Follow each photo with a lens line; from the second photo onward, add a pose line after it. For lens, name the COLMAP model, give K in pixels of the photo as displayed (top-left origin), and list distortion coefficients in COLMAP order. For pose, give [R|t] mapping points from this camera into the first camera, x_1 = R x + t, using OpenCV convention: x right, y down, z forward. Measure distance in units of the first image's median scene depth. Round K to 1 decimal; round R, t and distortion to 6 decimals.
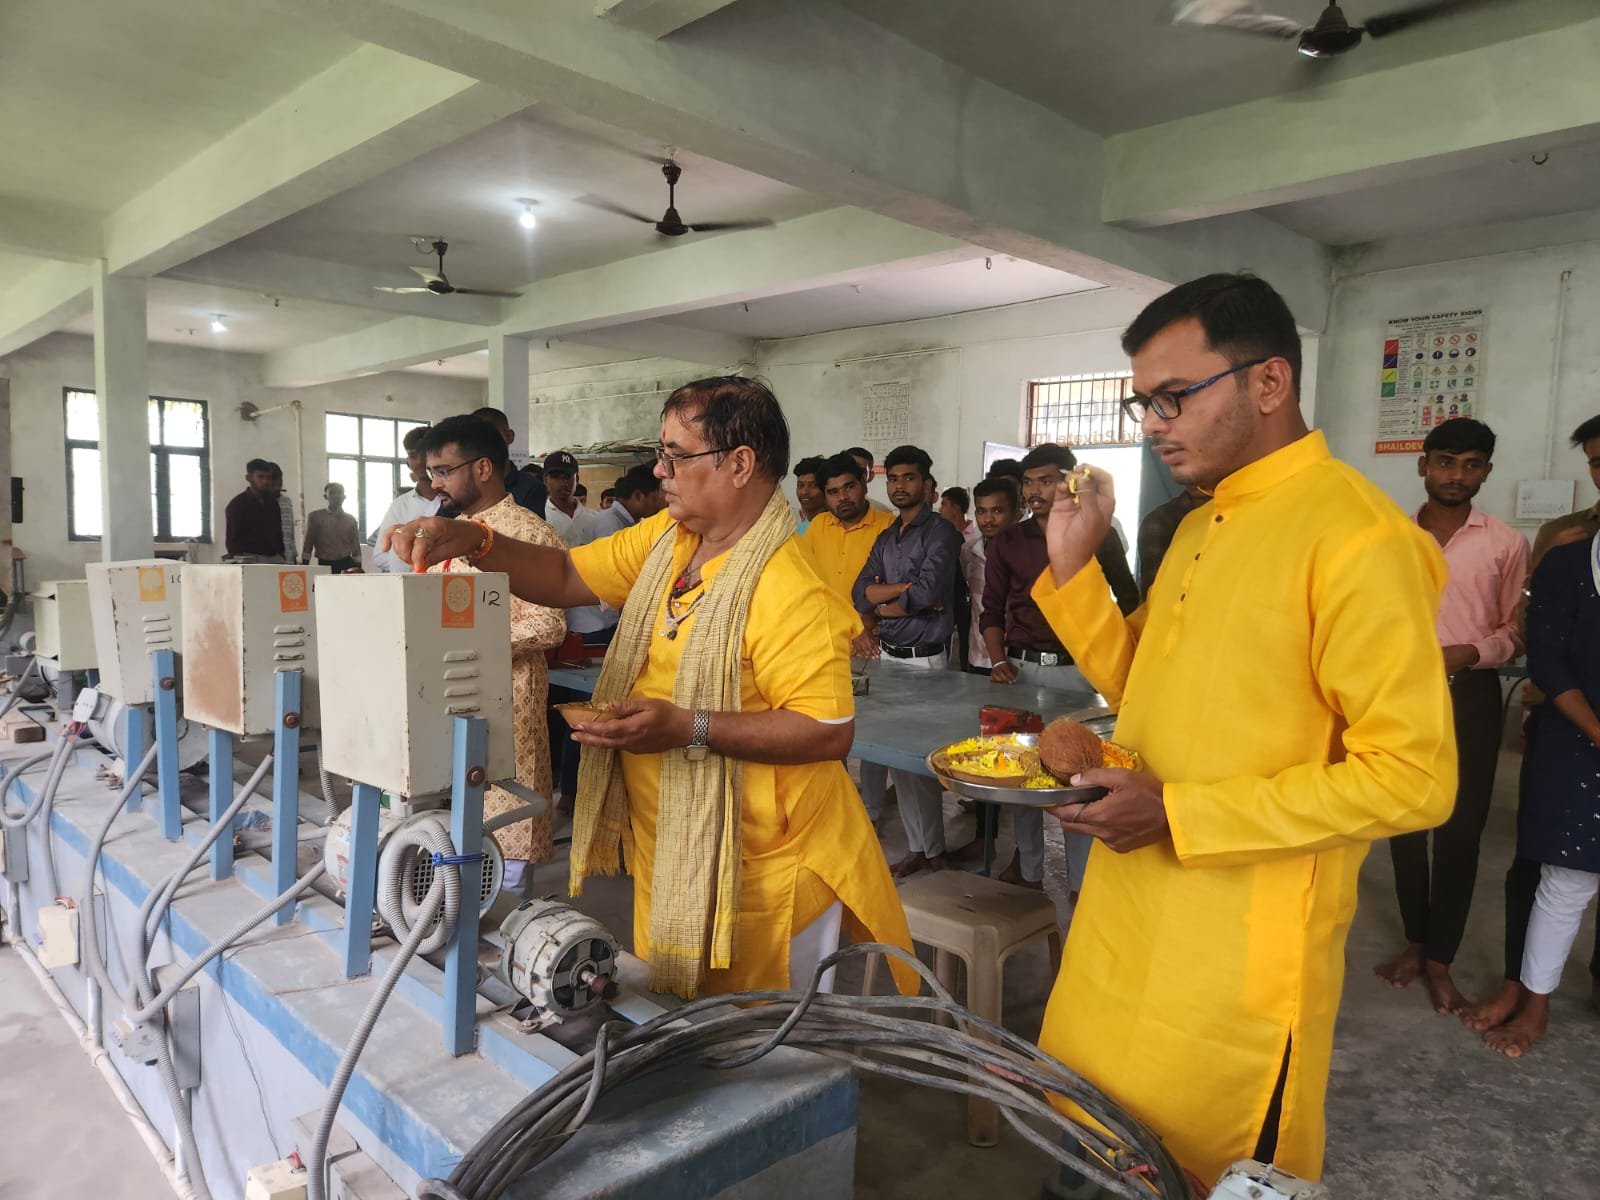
lens RADIAL K [[1195.4, 0, 806.2], [0, 1195.4, 596.1], [0, 0, 1]] dist [0.079186, -0.122635]
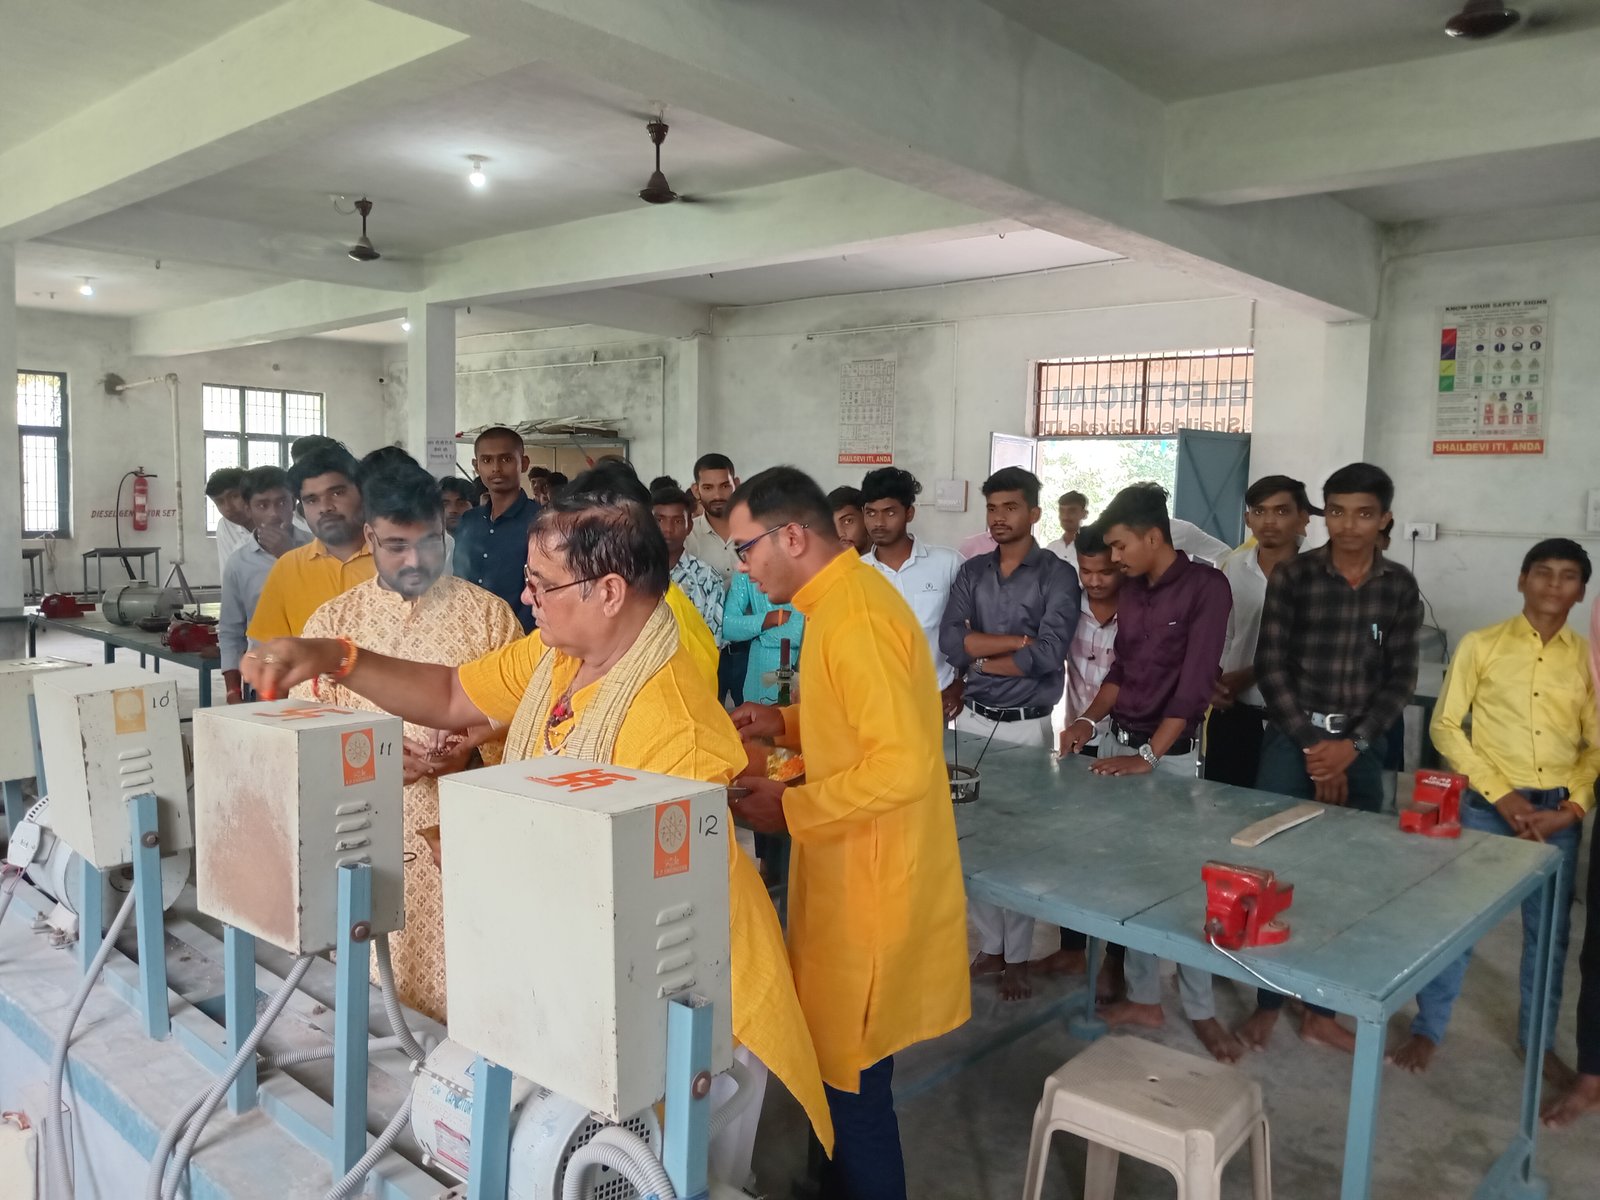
lens RADIAL K [[1292.8, 0, 735.1], [0, 1292.8, 526.5], [0, 0, 1]] dist [0.030484, -0.128669]
pose [[0.998047, -0.003251, 0.062384, -0.105838], [0.003458, 0.999989, -0.003203, -0.063424], [-0.062373, 0.003412, 0.998047, 0.079058]]
